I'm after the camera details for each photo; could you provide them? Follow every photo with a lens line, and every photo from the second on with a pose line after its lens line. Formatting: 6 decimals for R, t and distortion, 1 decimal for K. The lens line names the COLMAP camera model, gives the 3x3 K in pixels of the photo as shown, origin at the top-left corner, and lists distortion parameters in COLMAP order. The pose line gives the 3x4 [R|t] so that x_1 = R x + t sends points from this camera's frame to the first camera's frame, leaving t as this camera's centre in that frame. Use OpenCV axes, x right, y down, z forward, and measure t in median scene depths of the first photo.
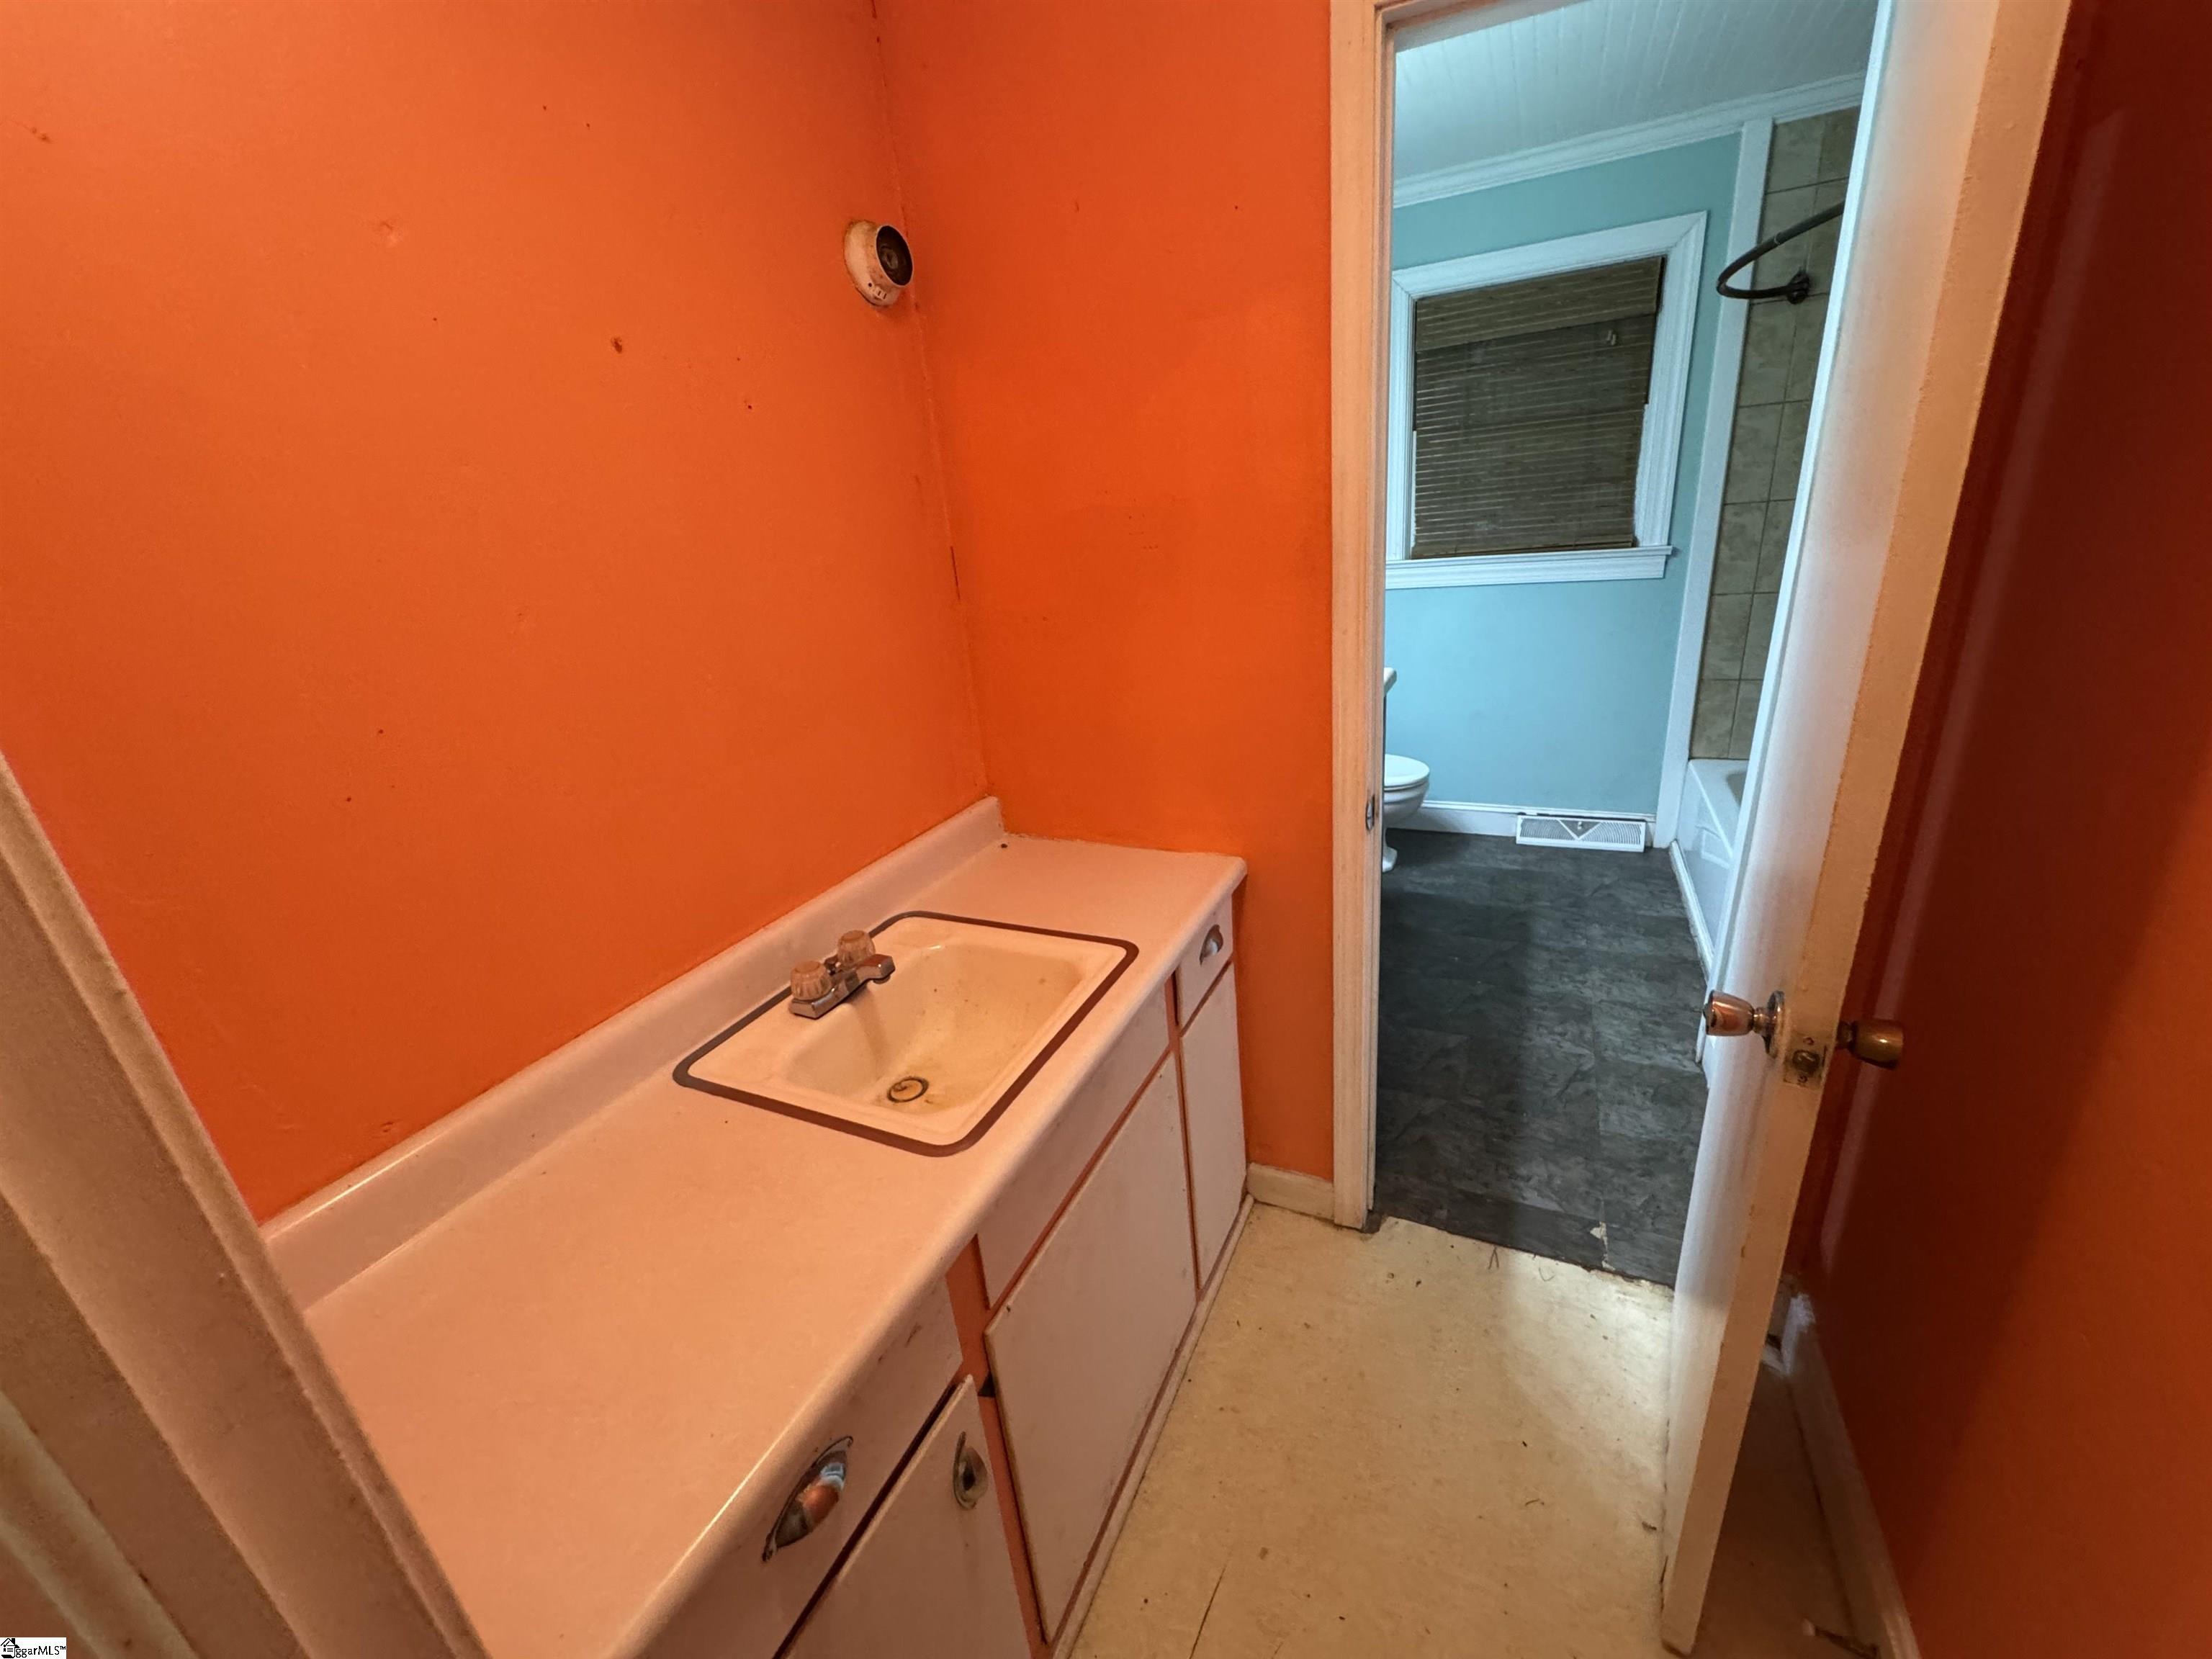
lens RADIAL K [[883.5, 0, 1102.5], [0, 883.5, 832.4], [0, 0, 1]] dist [0.000126, -0.000380]
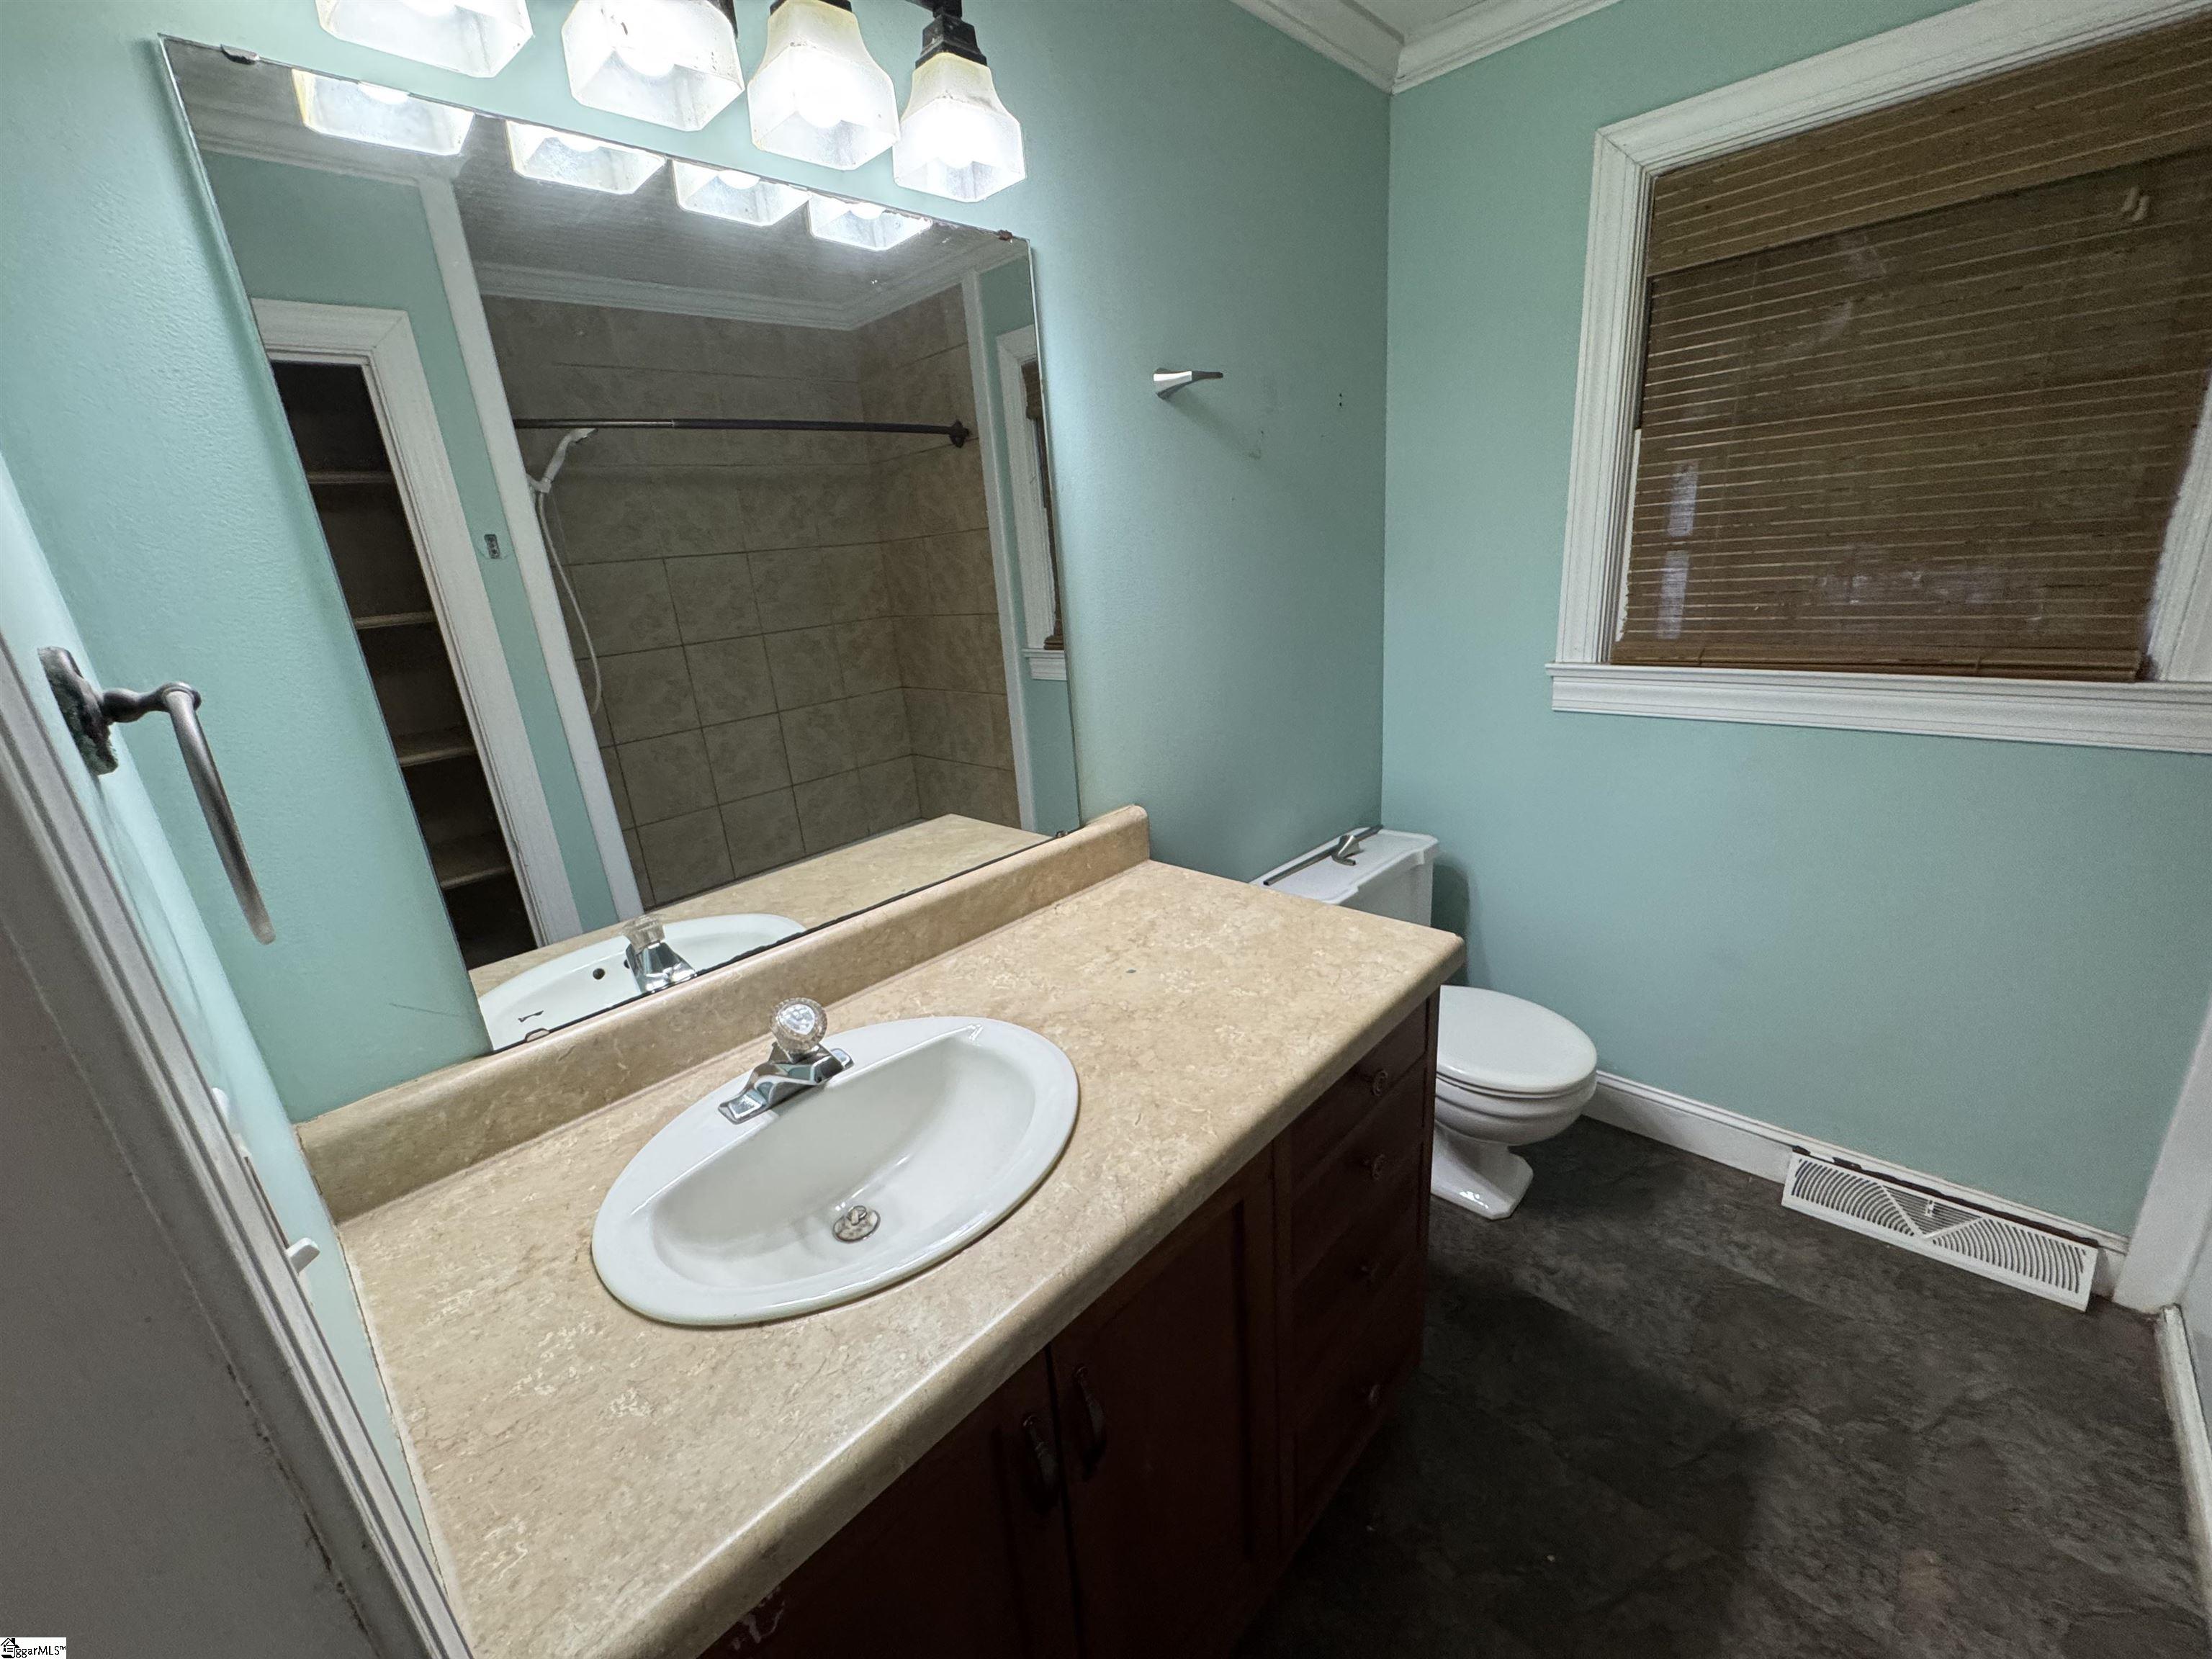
lens RADIAL K [[883.5, 0, 1108.1], [0, 883.5, 826.3], [0, 0, 1]] dist [0.000126, -0.000380]
pose [[0.952420, 0.110292, -0.284133, 0.228704], [-0.113814, 0.993493, 0.004135, -0.182923], [0.282740, 0.028400, 0.958776, 0.407456]]
